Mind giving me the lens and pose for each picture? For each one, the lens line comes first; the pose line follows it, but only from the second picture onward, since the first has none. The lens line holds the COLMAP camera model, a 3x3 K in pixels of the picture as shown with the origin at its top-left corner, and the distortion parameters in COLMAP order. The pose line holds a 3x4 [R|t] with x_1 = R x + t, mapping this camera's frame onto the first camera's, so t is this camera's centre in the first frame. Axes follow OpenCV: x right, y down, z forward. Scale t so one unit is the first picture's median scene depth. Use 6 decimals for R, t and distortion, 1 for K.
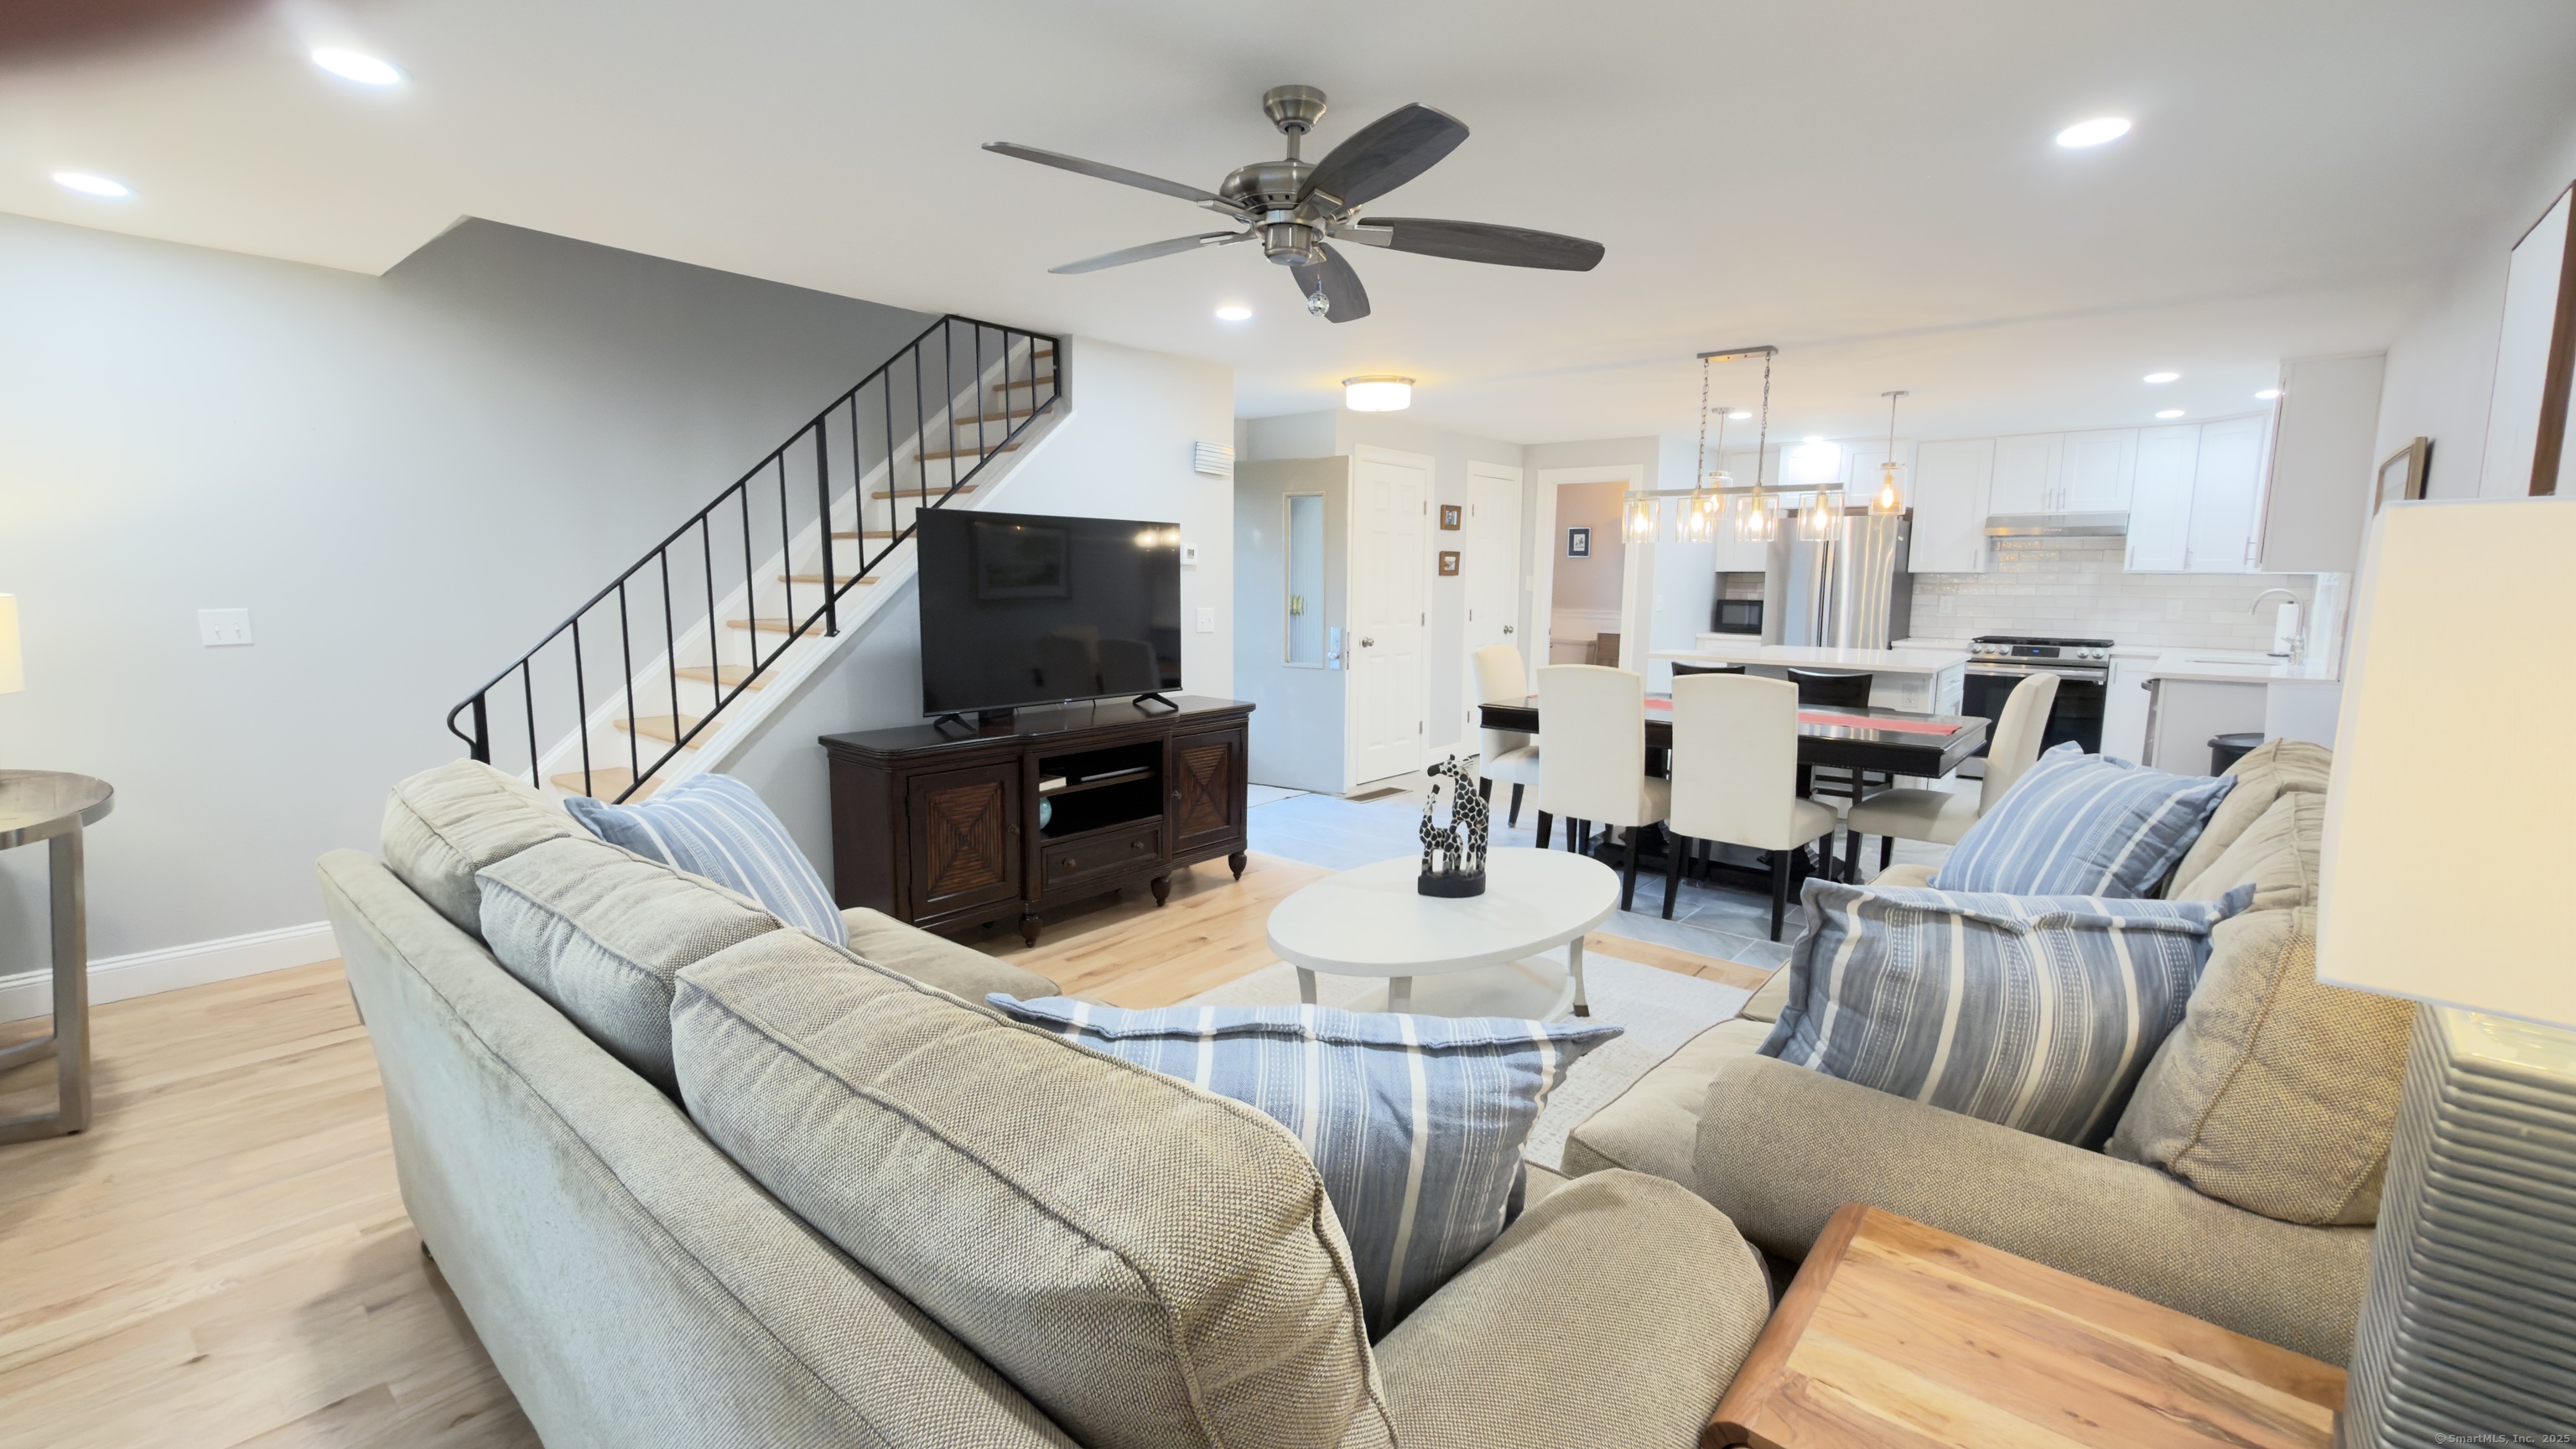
lens RADIAL K [[1072.4, 0, 1285.4], [0, 1072.4, 726.1], [0, 0, 1]] dist [-0.000344, 0.000426]
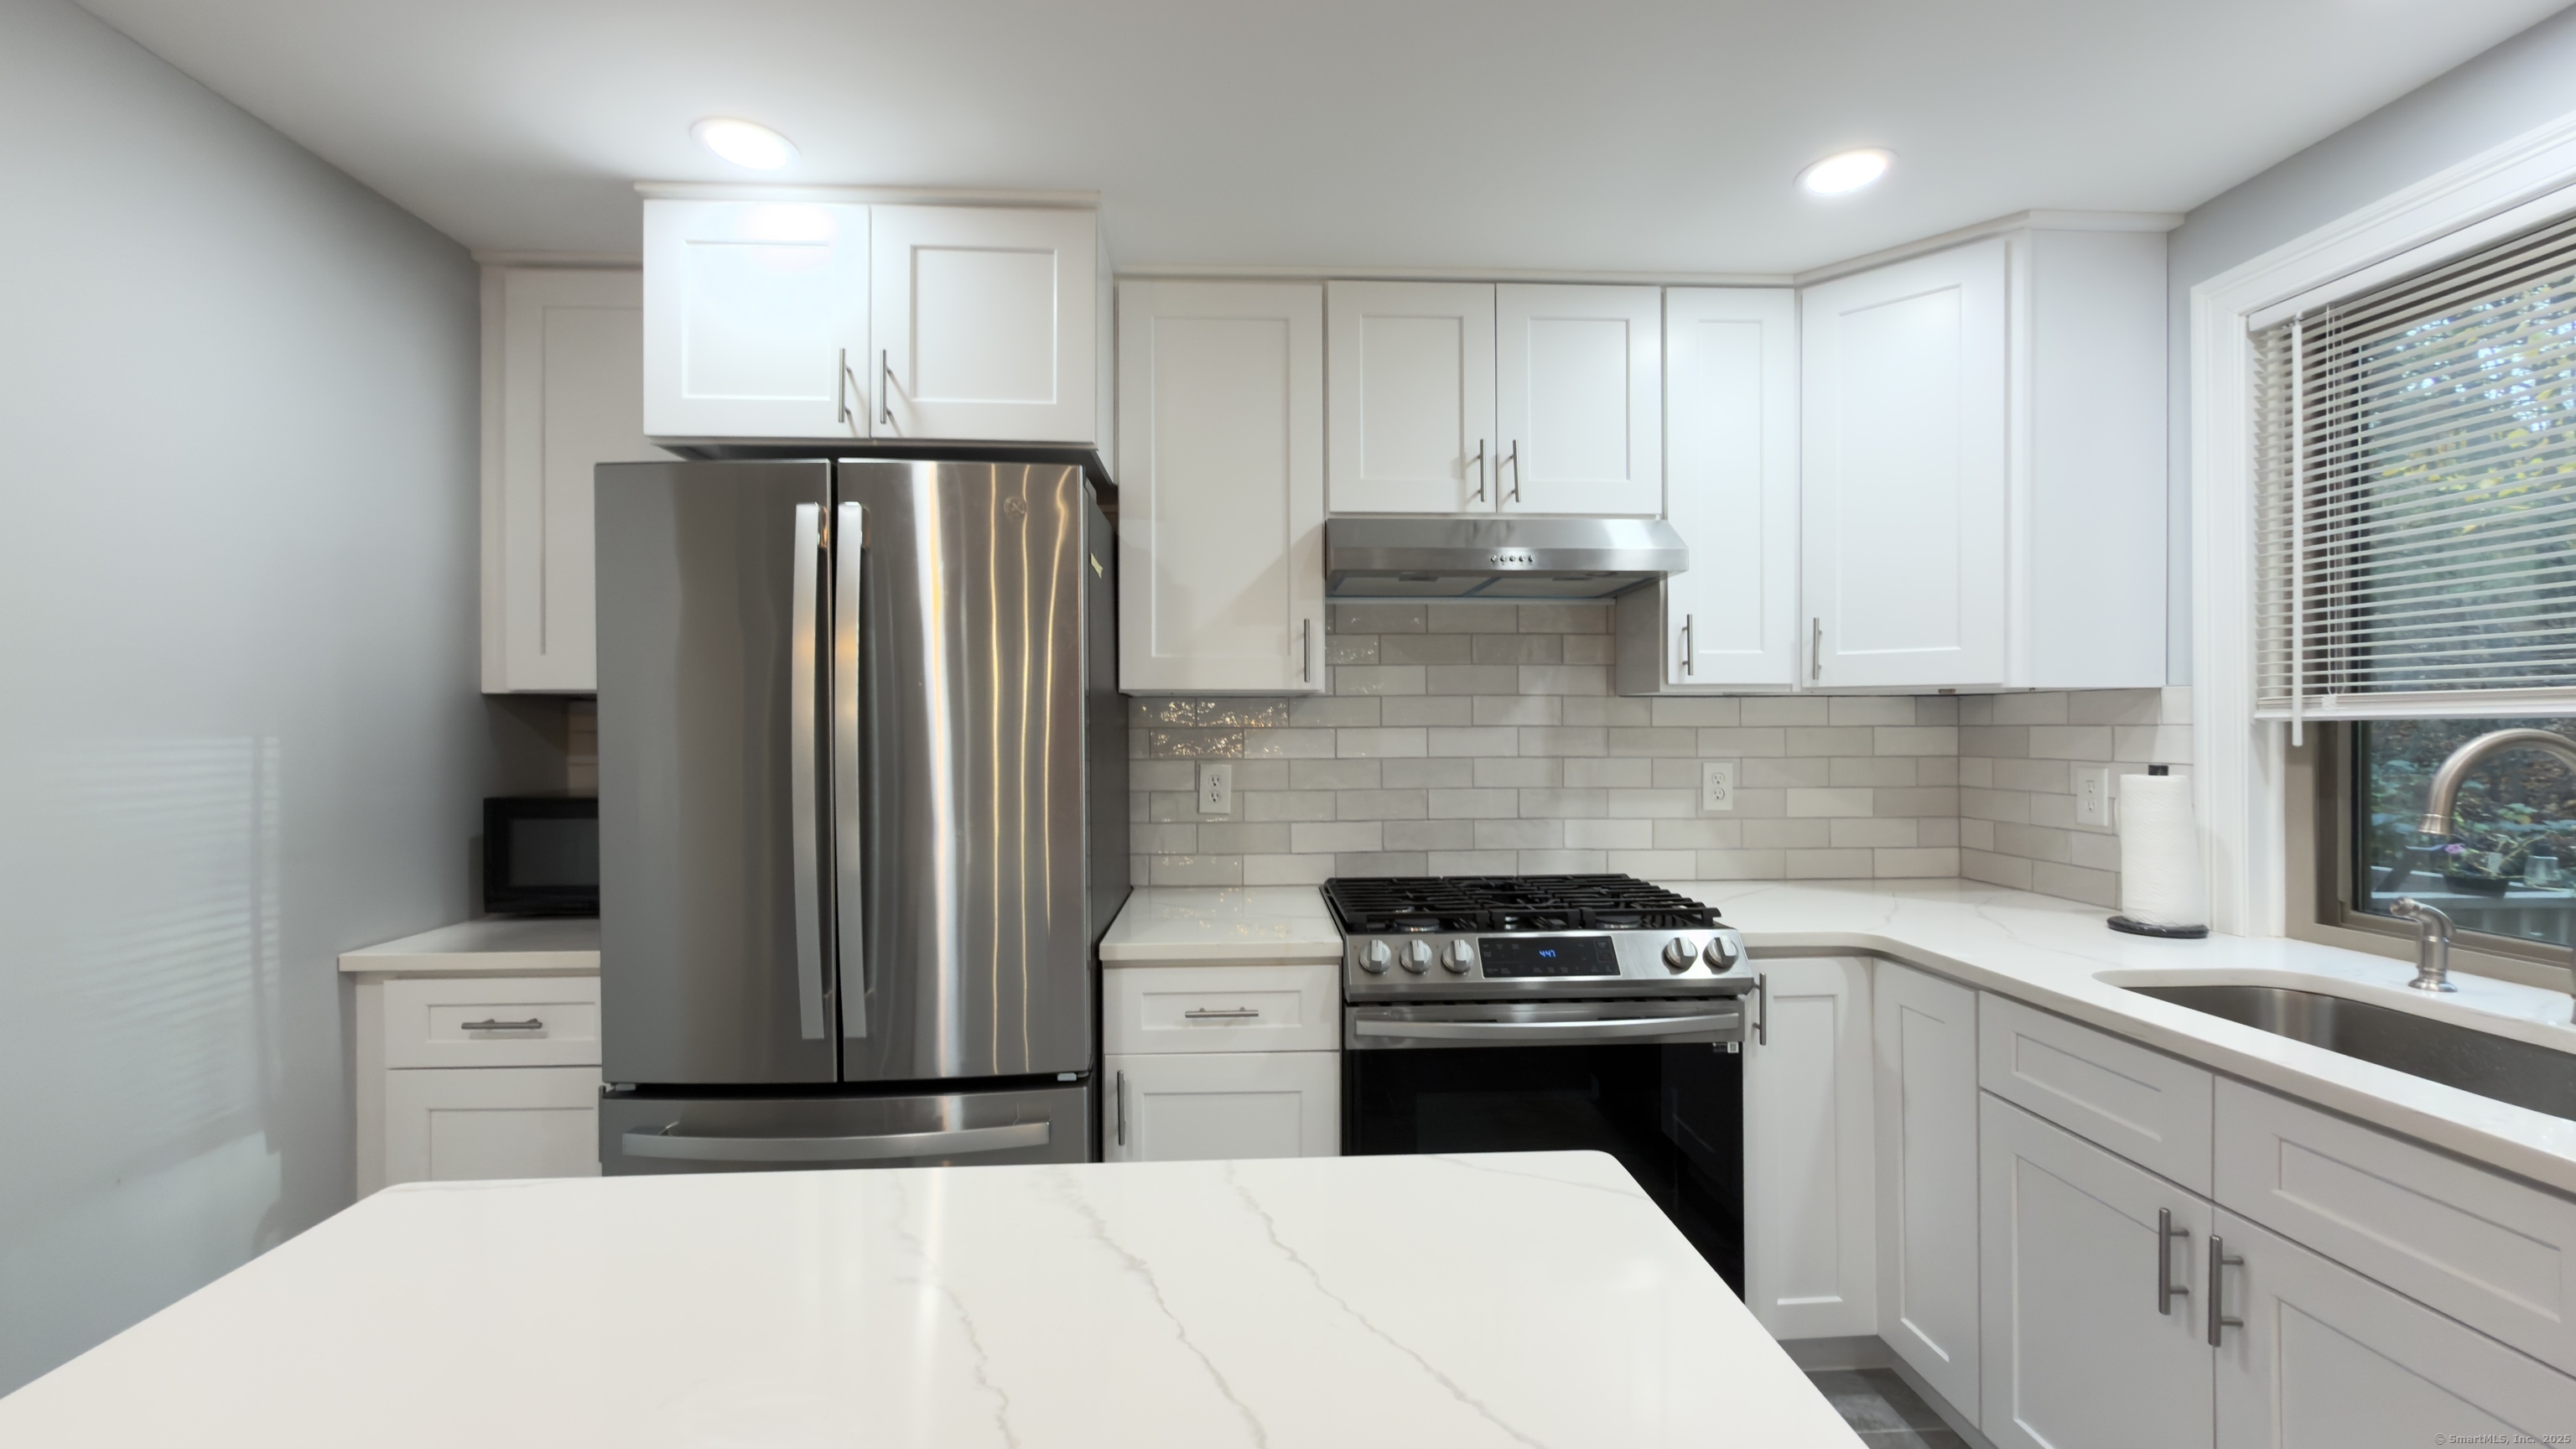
lens RADIAL K [[1028.7, 0, 1283.0], [0, 1028.7, 725.3], [0, 0, 1]] dist [-0.000567, -0.000017]
pose [[0.729395, -0.009923, 0.684021, 0.445840], [0.104728, 0.989728, -0.097317, -0.108180], [-0.676029, 0.142619, 0.722942, 0.815952]]
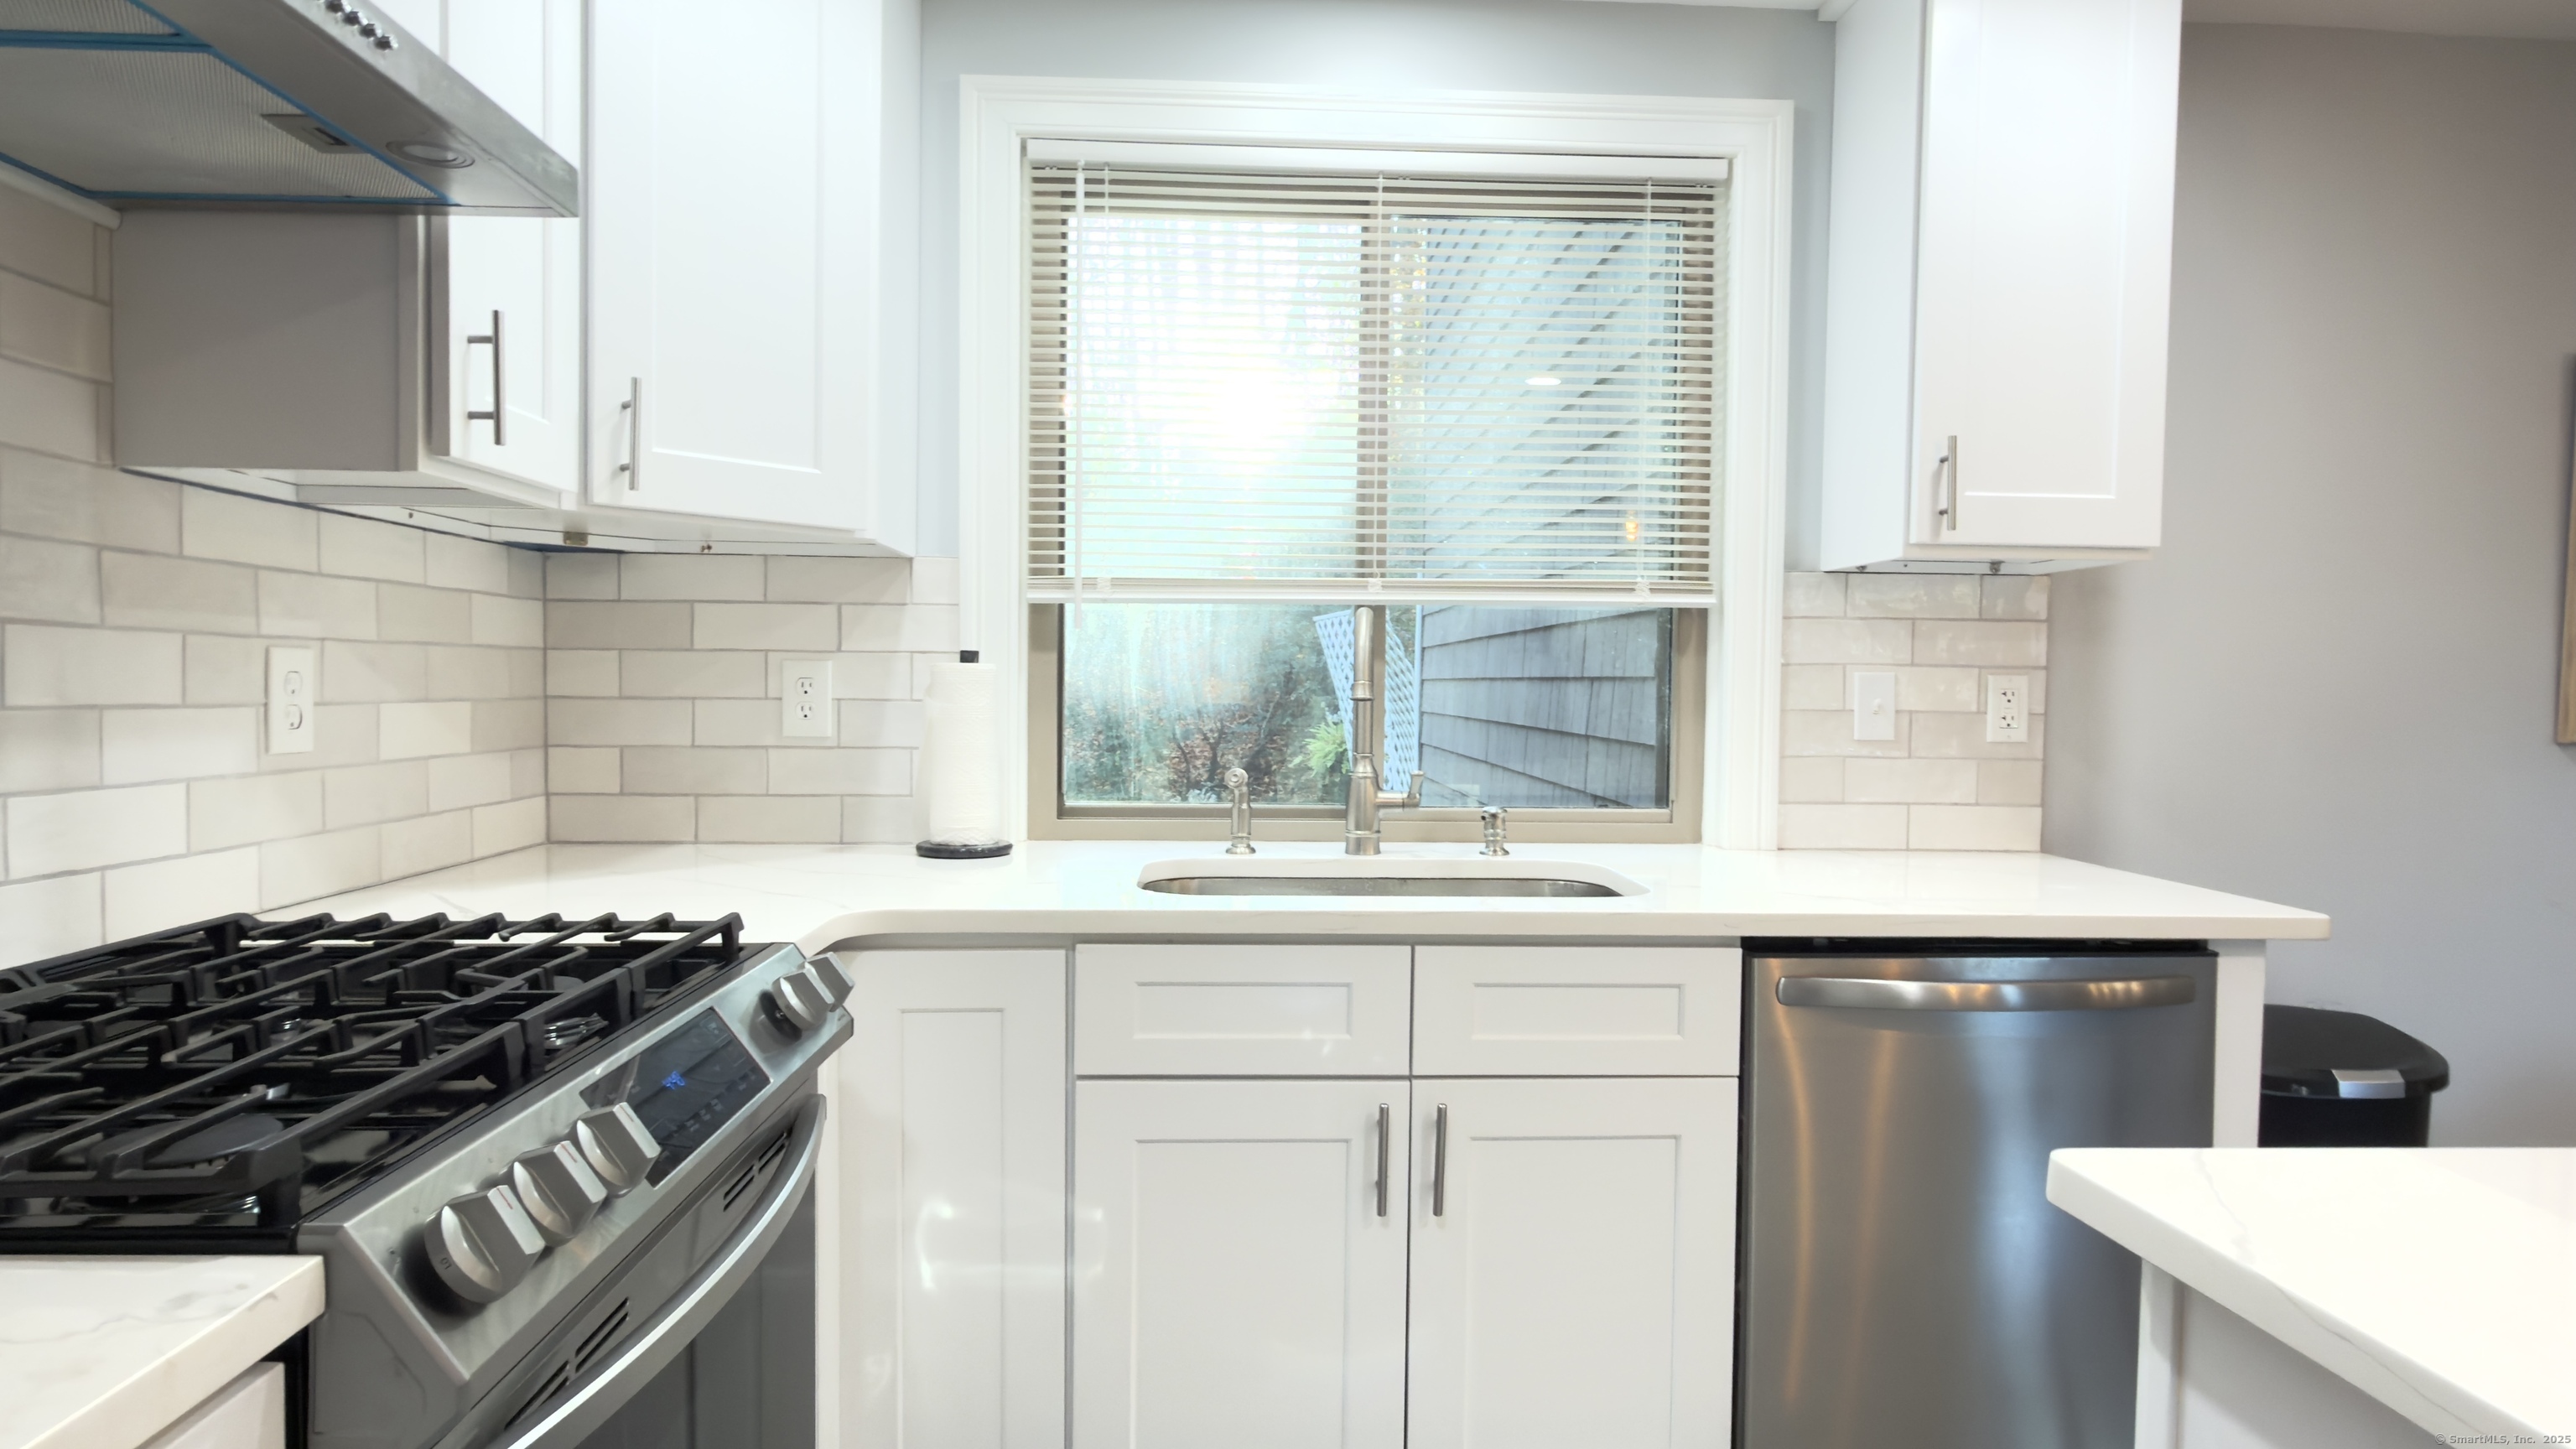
lens RADIAL K [[1432.0, 0, 1282.3], [0, 1432.0, 735.0], [0, 0, 1]] dist [0.002419, 0.000582]
pose [[-0.687597, -0.042965, 0.724820, 0.529440], [0.084656, 0.986696, 0.138796, -0.119430], [-0.721141, 0.156796, -0.674812, 1.023114]]
